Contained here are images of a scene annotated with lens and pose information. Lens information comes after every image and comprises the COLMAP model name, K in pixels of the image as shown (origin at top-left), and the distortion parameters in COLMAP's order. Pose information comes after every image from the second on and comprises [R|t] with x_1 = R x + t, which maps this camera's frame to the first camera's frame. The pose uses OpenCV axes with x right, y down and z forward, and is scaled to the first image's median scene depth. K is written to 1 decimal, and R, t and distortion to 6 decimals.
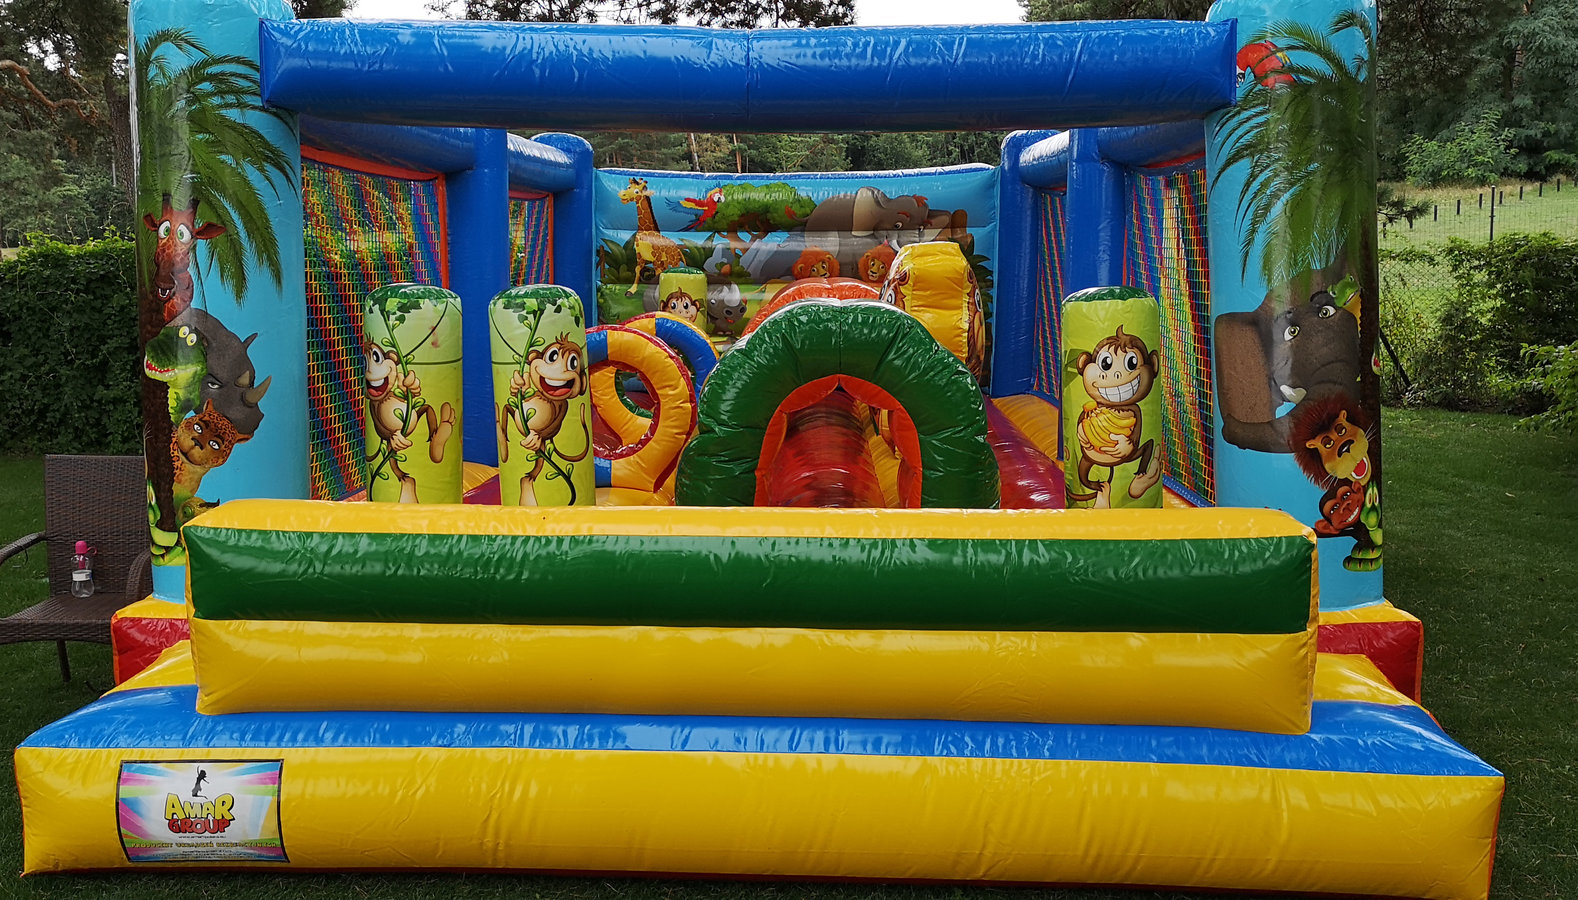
lens RADIAL K [[1356.0, 0, 789.2], [0, 1356.0, 423.5], [0, 0, 1]] dist [0.047734, 0.000517]
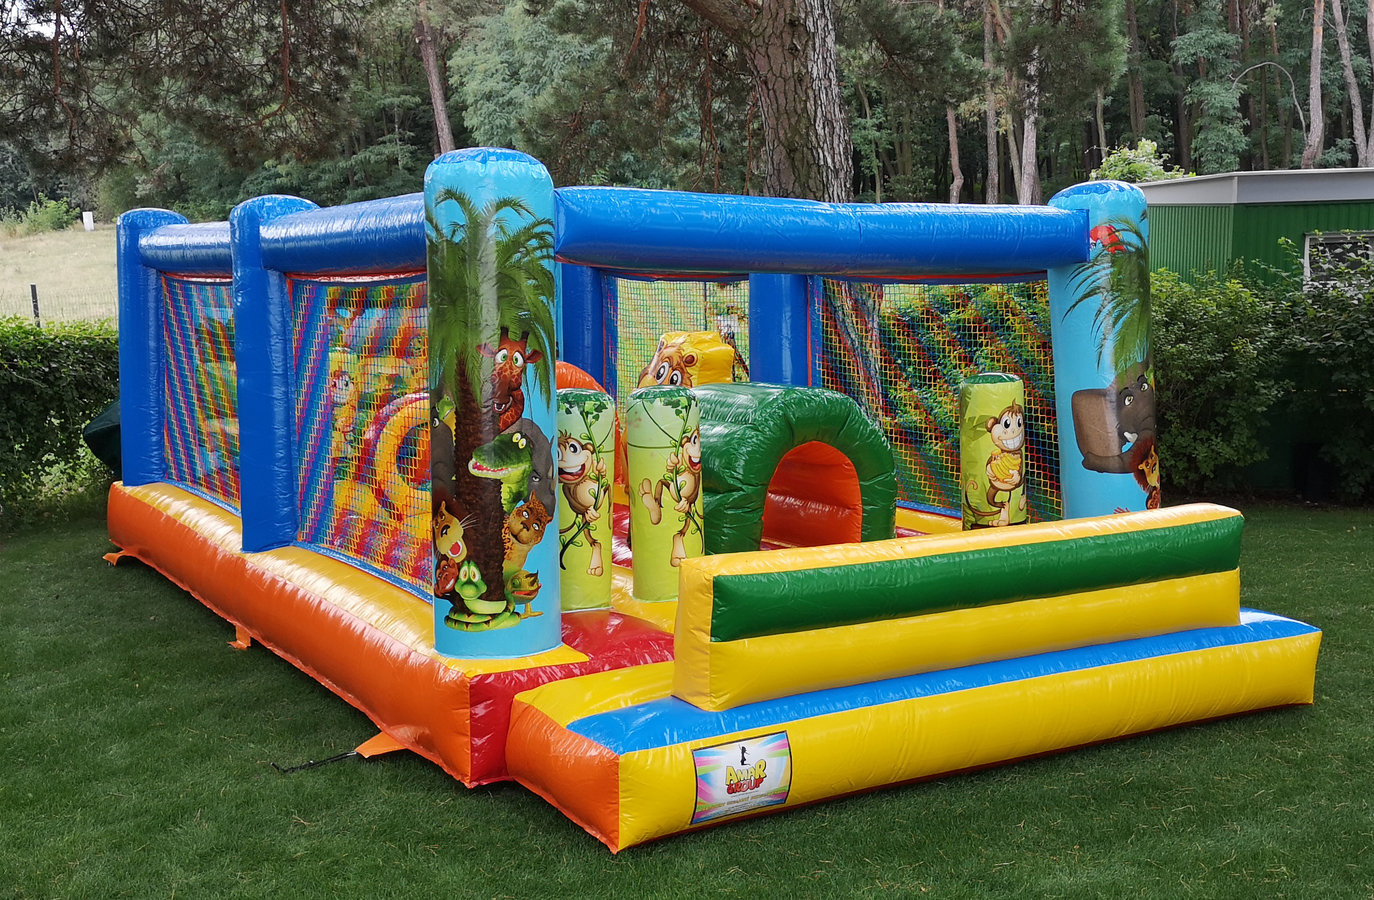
lens RADIAL K [[1487.2, 0, 687.0], [0, 1487.2, 450.0], [0, 0, 1]] dist [0.053912, -0.006071]
pose [[0.833200, -0.060655, 0.549635, -1.026639], [0.068910, 0.997607, 0.005630, -0.051167], [-0.548662, 0.033184, 0.835386, -0.206699]]
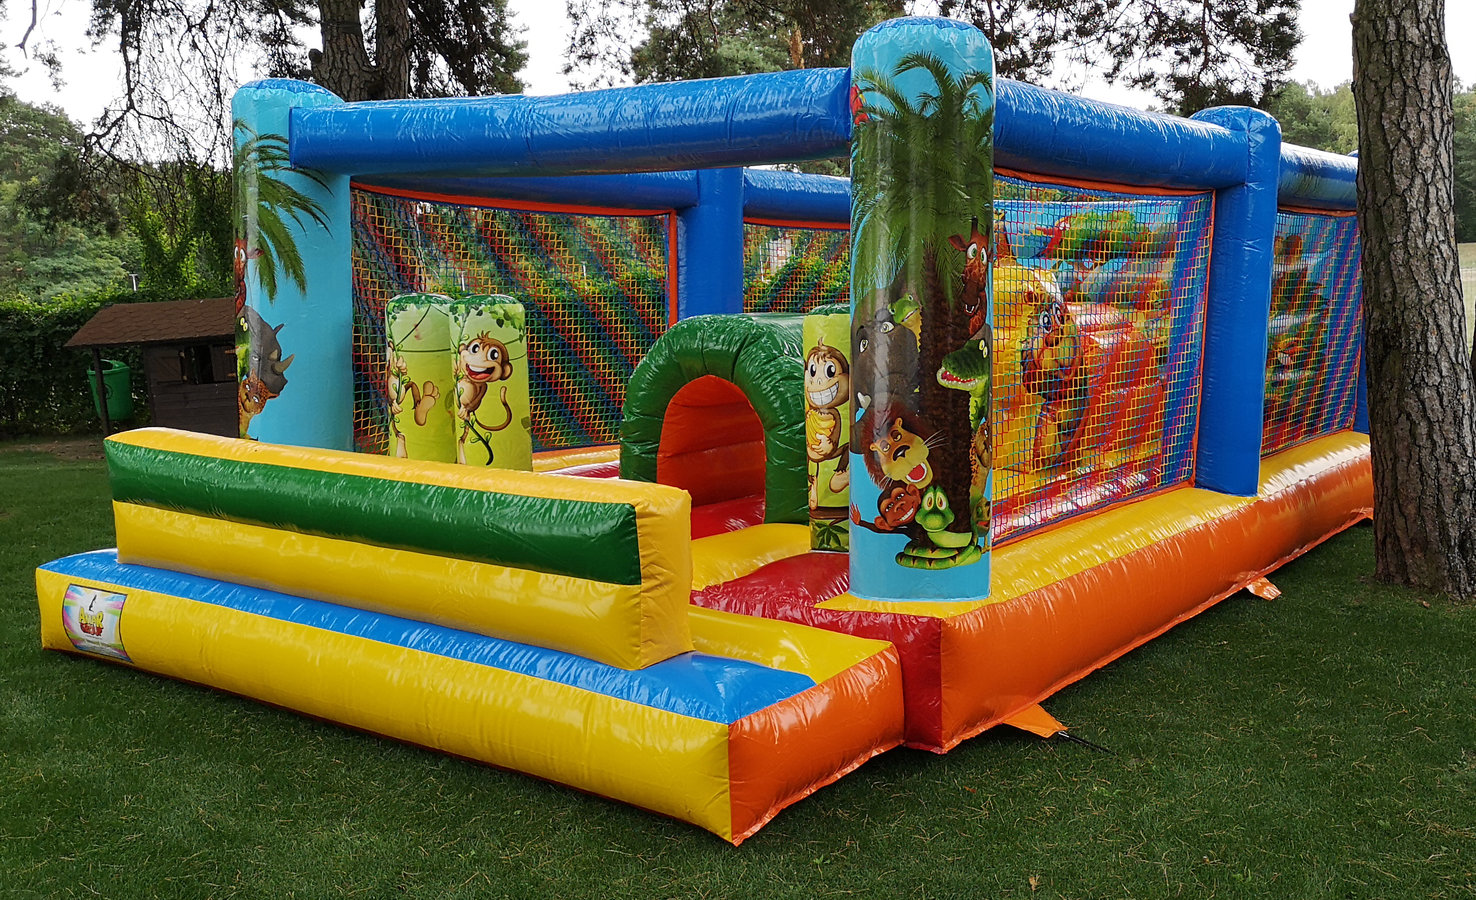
lens RADIAL K [[1427.8, 0, 903.5], [0, 1427.8, 444.6], [0, 0, 1]] dist [0.063330, -0.001995]
pose [[0.860915, 0.065148, -0.504561, 0.939151], [-0.067436, 0.997629, 0.013748, -0.004362], [0.504260, 0.022189, 0.863266, 0.014509]]
